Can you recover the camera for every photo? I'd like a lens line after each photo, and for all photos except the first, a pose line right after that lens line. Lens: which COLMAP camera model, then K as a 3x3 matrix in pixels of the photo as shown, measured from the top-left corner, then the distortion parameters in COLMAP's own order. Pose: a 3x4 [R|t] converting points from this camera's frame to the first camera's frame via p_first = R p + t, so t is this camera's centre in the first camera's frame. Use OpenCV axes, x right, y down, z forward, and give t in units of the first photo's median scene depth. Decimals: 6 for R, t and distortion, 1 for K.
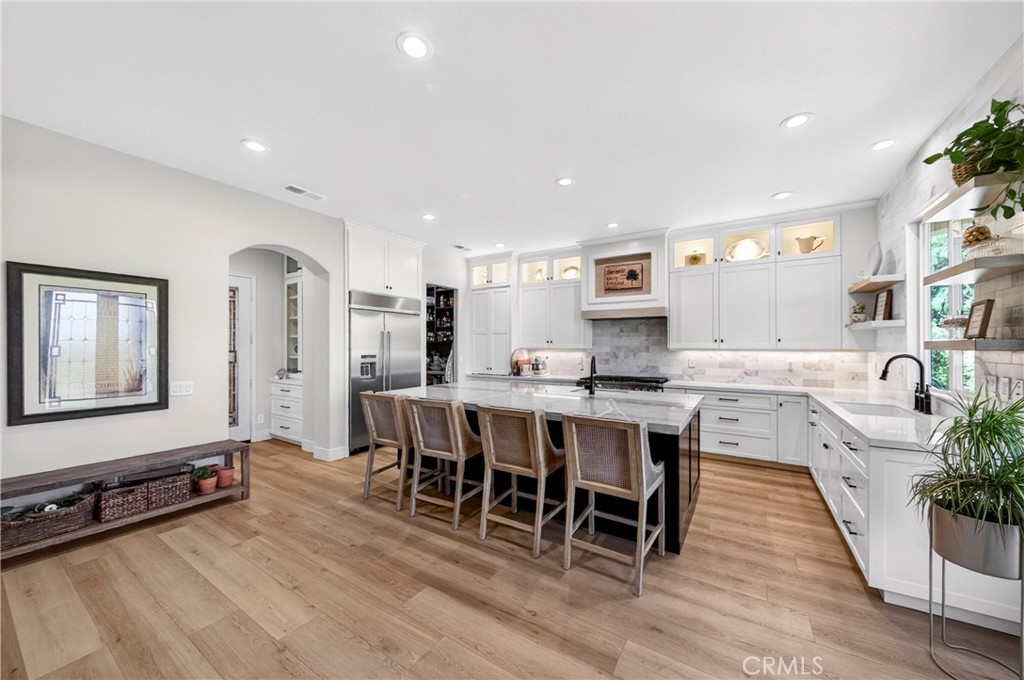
lens RADIAL K [[368.7, 0, 513.9], [0, 368.7, 345.9], [0, 0, 1]] dist [-0.004569, -0.001018]
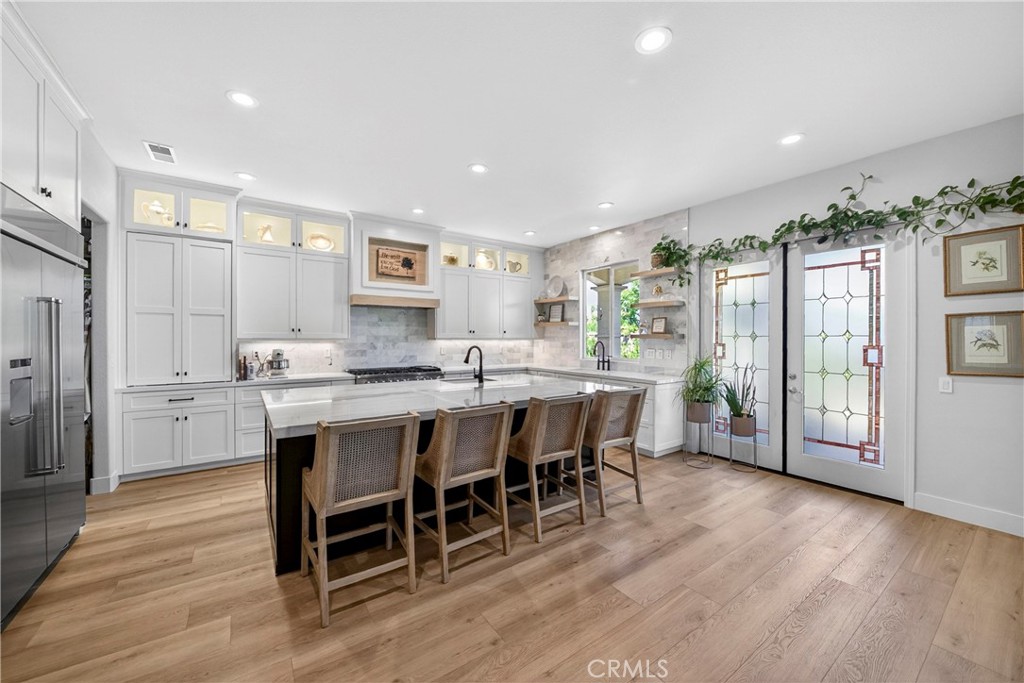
lens RADIAL K [[382.9, 0, 512.5], [0, 382.9, 337.5], [0, 0, 1]] dist [-0.011507, -0.000186]
pose [[0.384094, -0.002406, 0.923291, -0.565429], [-0.003536, 0.999985, 0.004077, -0.000290], [-0.923287, -0.004830, 0.384080, 0.386262]]
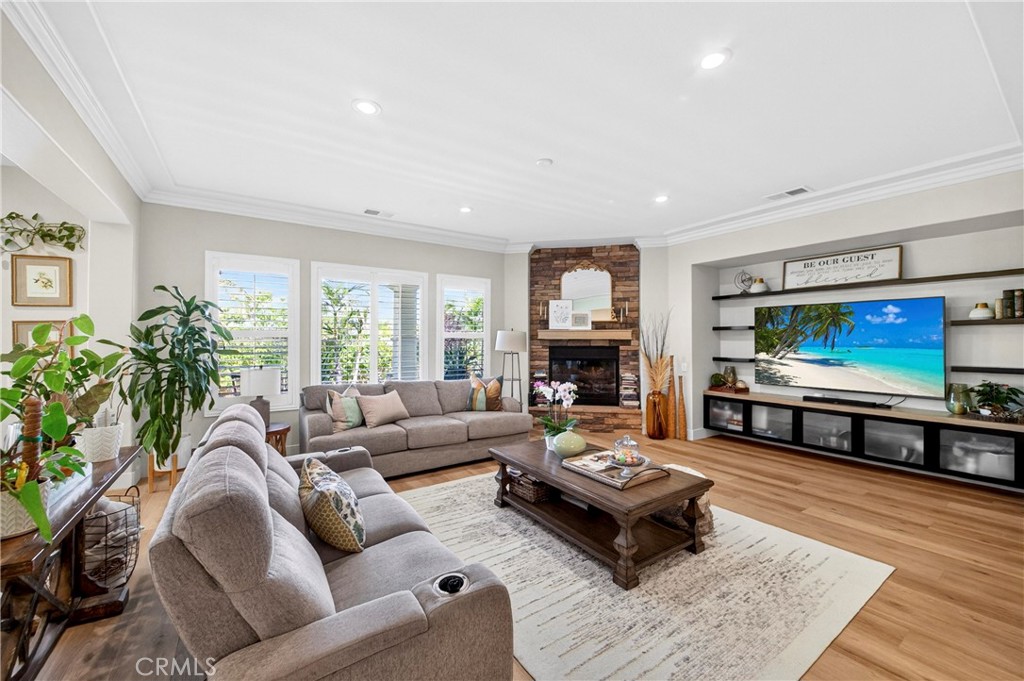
lens RADIAL K [[401.9, 0, 503.3], [0, 401.9, 338.1], [0, 0, 1]] dist [-0.005231, -0.000665]
pose [[-0.907116, 0.002932, 0.420870, -0.902368], [-0.001564, 0.999945, -0.010338, 0.001429], [-0.420877, -0.010036, -0.907062, 0.263741]]
